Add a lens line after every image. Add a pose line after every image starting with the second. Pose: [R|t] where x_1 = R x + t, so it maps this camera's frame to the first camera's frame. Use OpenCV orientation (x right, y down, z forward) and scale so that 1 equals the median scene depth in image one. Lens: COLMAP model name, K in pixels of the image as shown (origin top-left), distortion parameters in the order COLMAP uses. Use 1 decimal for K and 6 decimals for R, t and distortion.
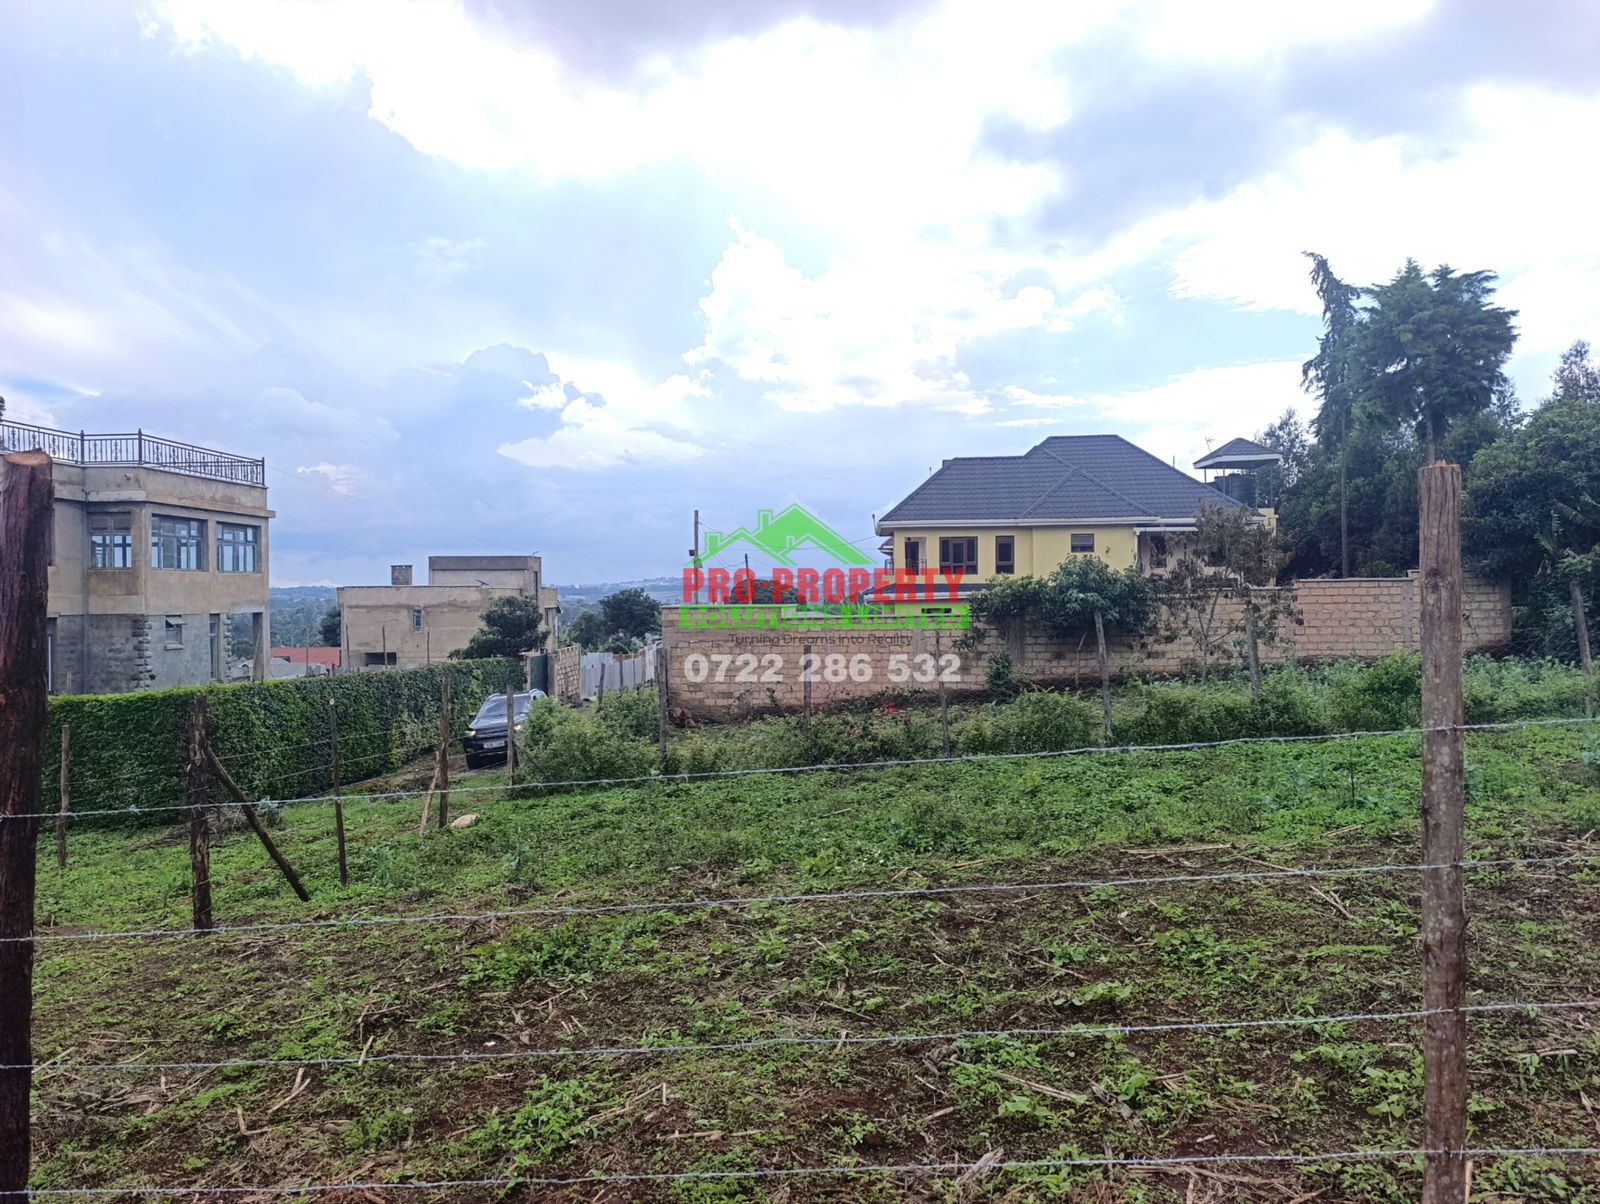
lens RADIAL K [[1094.1, 0, 805.3], [0, 1094.1, 600.5], [0, 0, 1]] dist [0.070900, -0.080649]
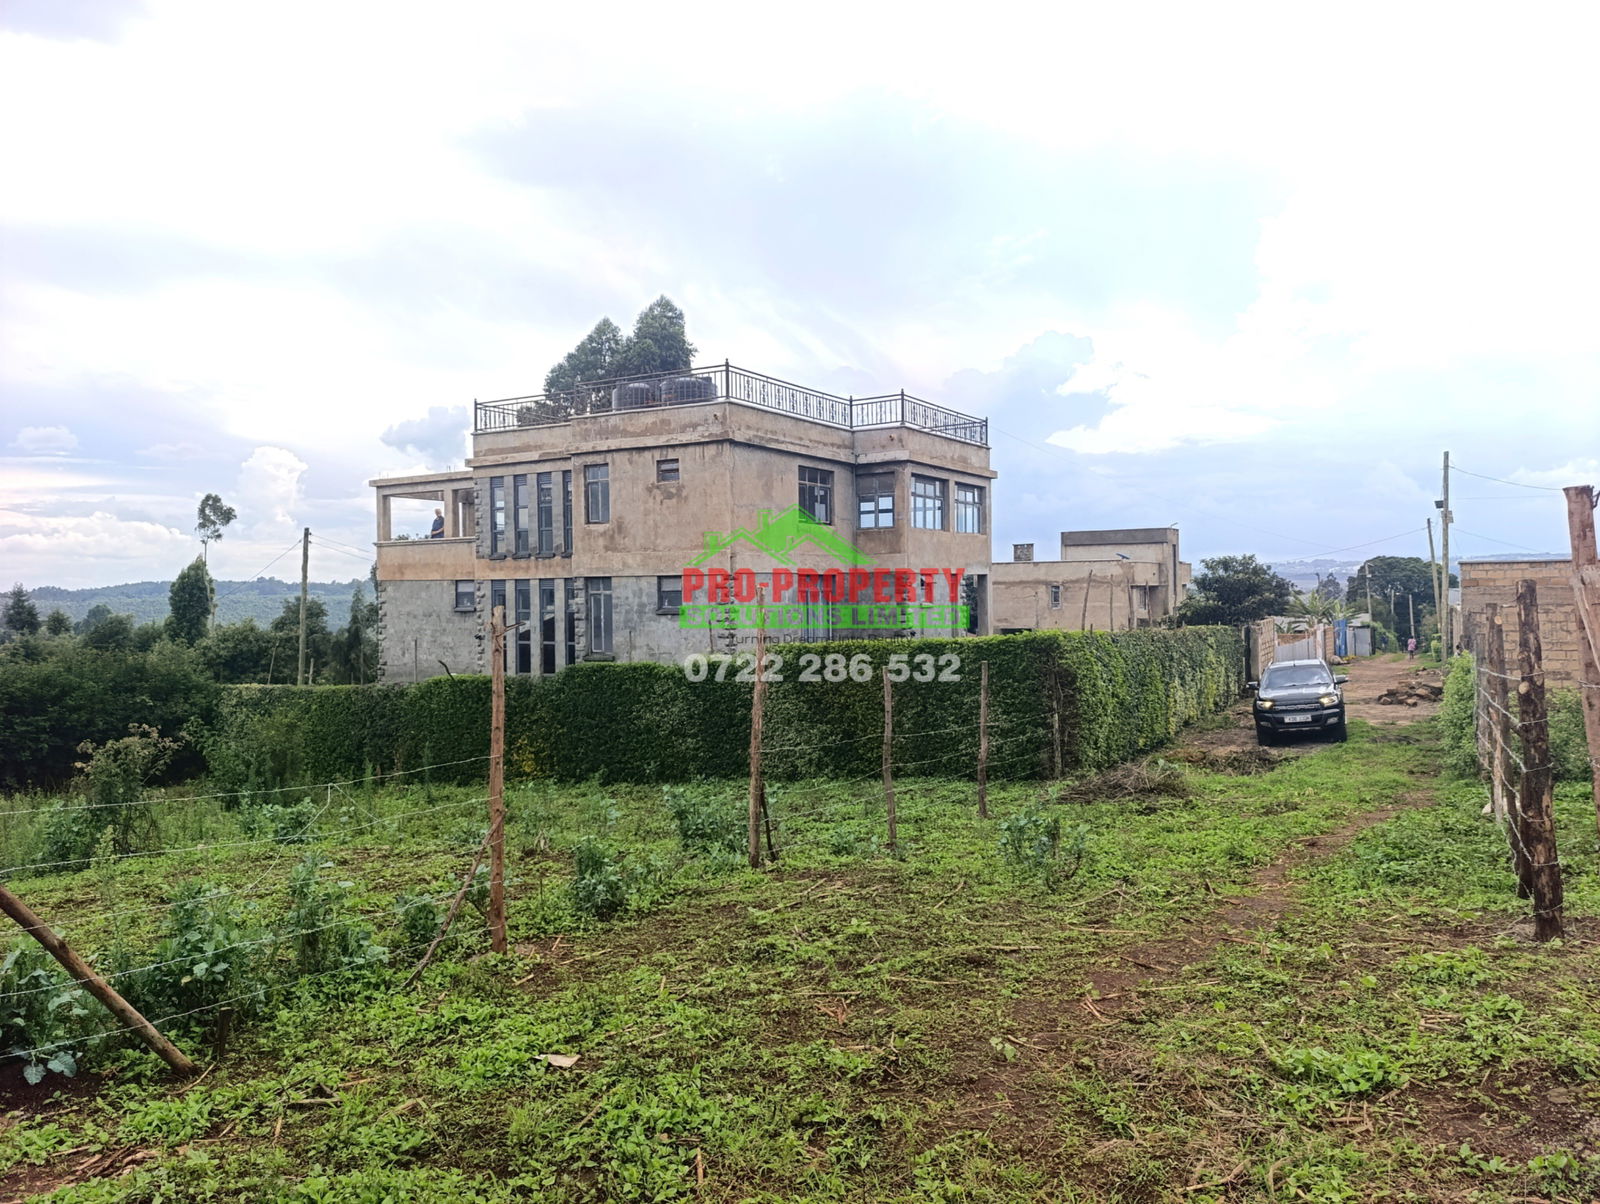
lens RADIAL K [[1099.3, 0, 794.6], [0, 1099.3, 604.9], [0, 0, 1]] dist [0.065582, -0.080083]
pose [[0.877466, 0.001384, -0.479636, -0.177901], [0.005207, 0.999909, 0.012412, 0.025844], [0.479610, -0.013389, 0.877380, 0.058796]]
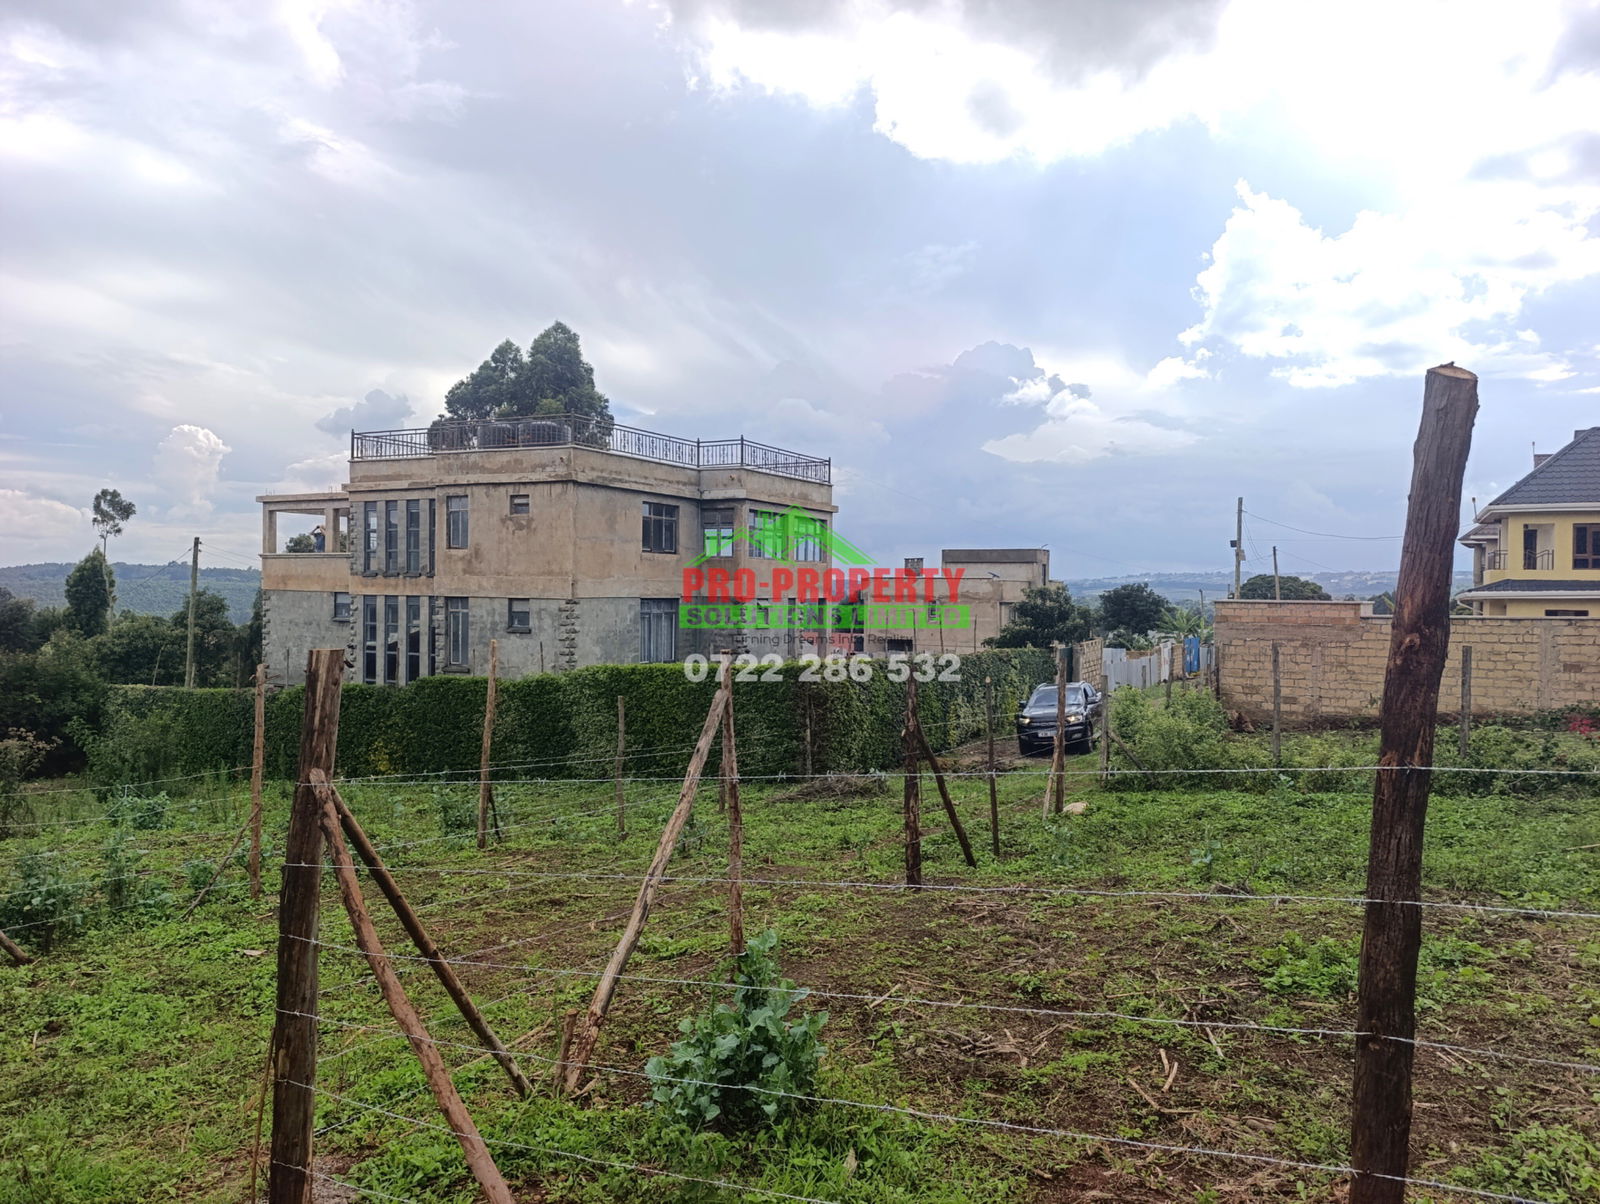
lens RADIAL K [[1099.3, 0, 794.6], [0, 1099.3, 604.9], [0, 0, 1]] dist [0.065582, -0.080083]
pose [[0.905283, 0.022923, -0.424189, -0.057658], [-0.019256, 0.999731, 0.012930, 0.004259], [0.424372, -0.003537, 0.905481, -0.003118]]
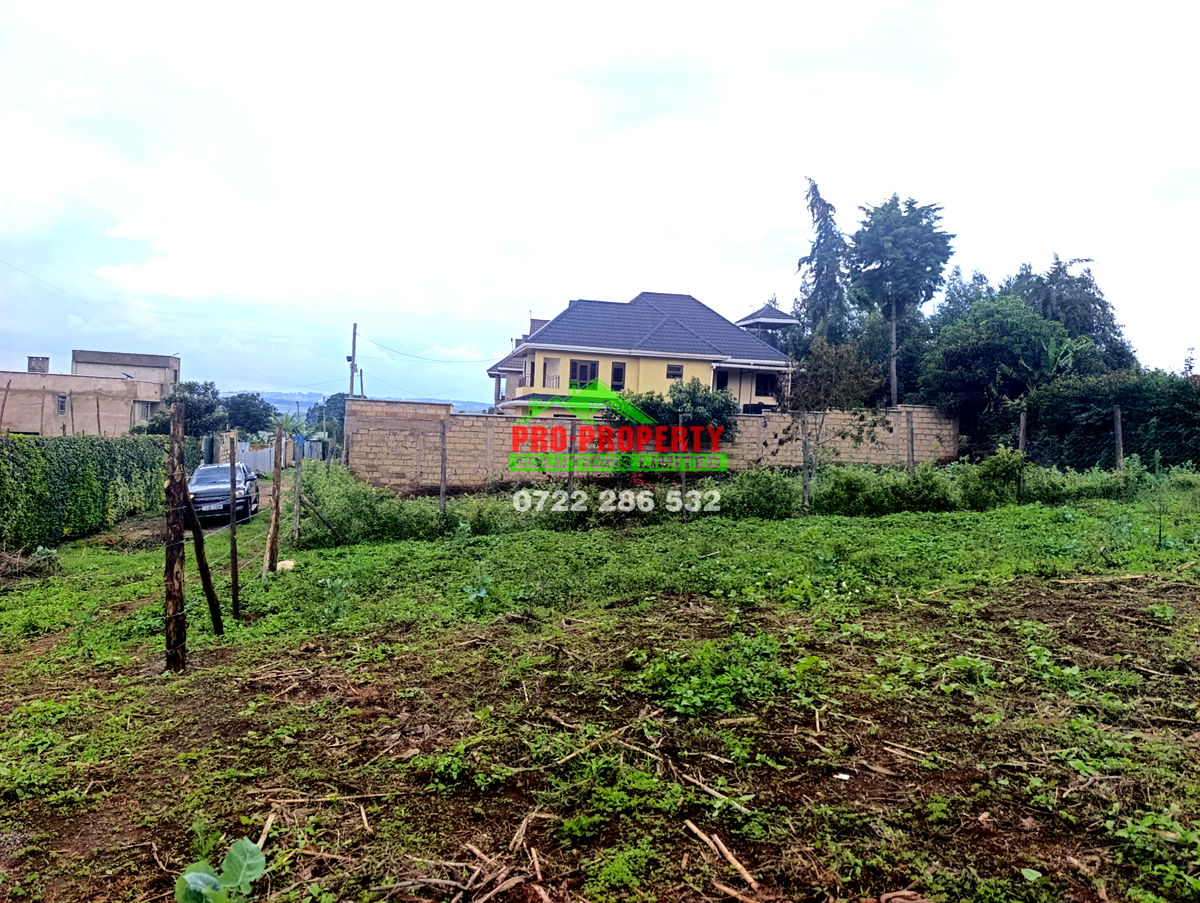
lens RADIAL K [[819.5, 0, 600.0], [0, 819.5, 451.5], [0, 0, 1]] dist [0.055437, -0.064911]
pose [[0.960483, 0.045658, 0.274570, -0.116249], [-0.055191, 0.998108, 0.027089, 0.025190], [-0.272814, -0.041173, 0.961186, 0.078978]]
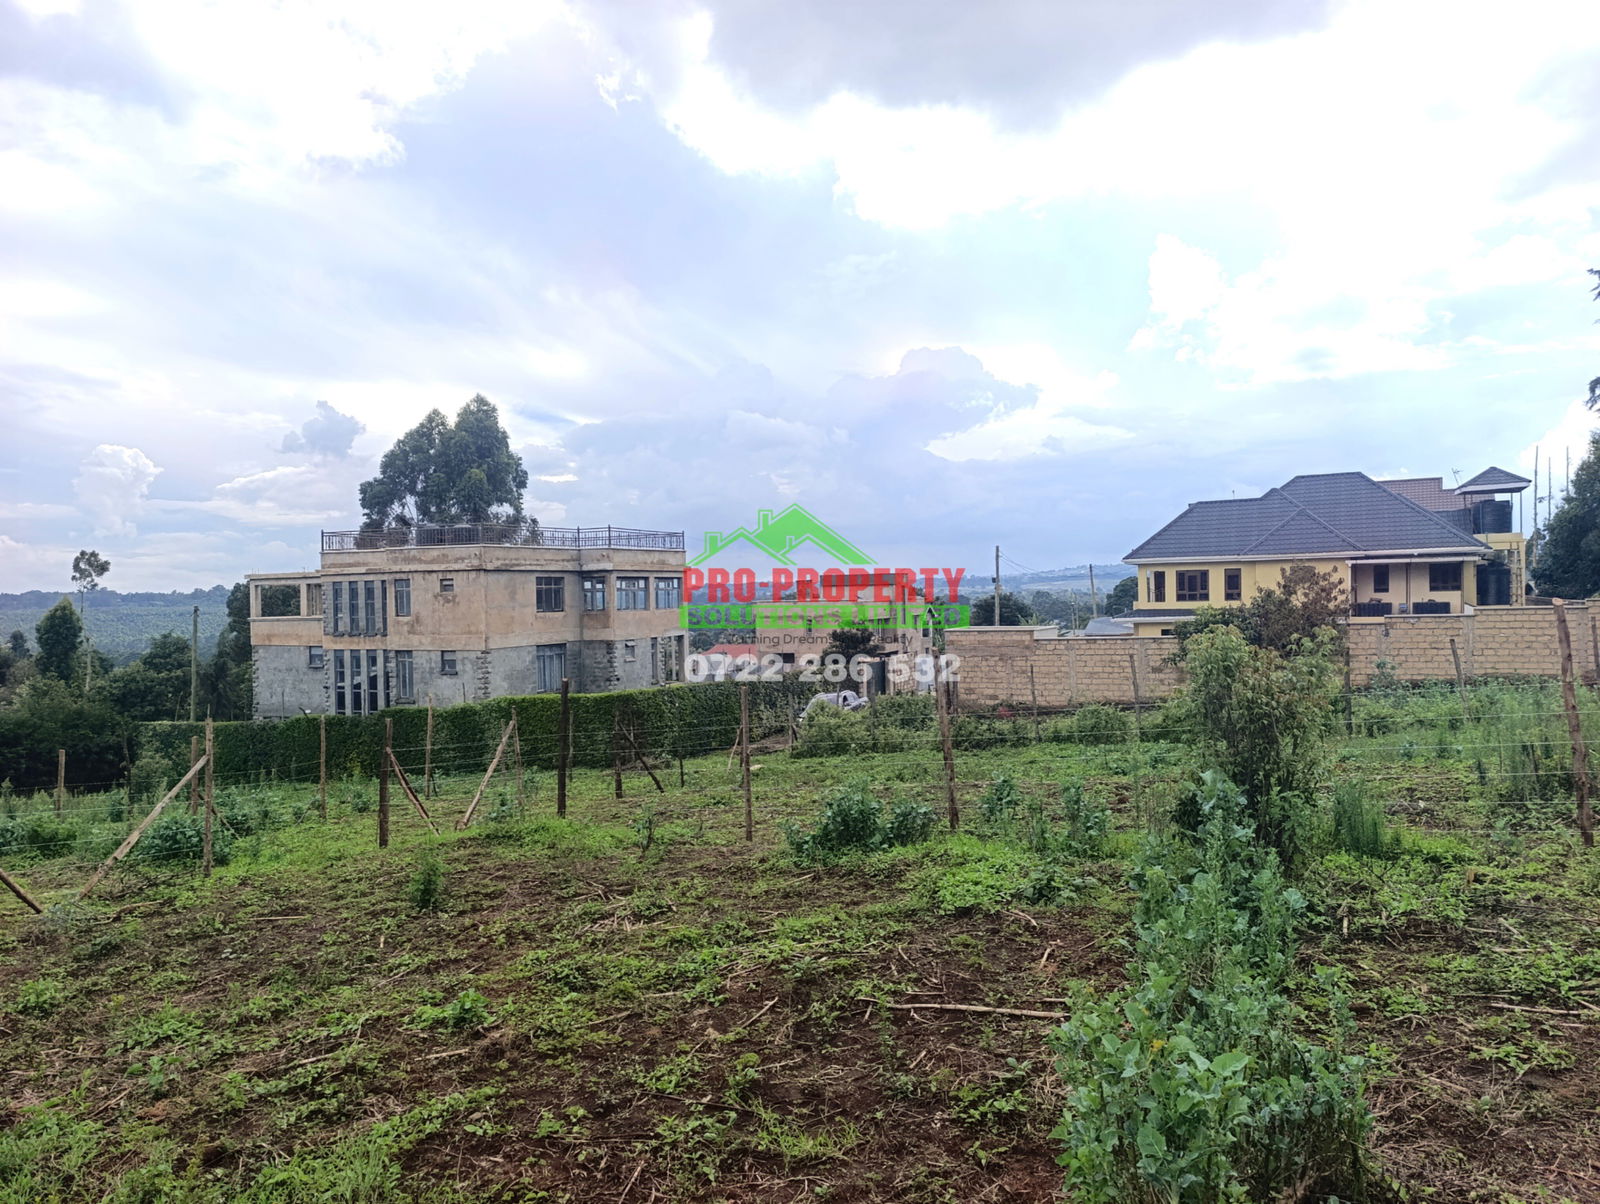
lens RADIAL K [[1098.8, 0, 820.2], [0, 1098.8, 600.3], [0, 0, 1]] dist [0.051225, -0.060141]
pose [[0.933588, -0.011882, -0.358150, 0.221416], [0.015199, 0.999864, 0.006447, -0.044438], [0.358024, -0.011462, 0.933642, -0.327849]]
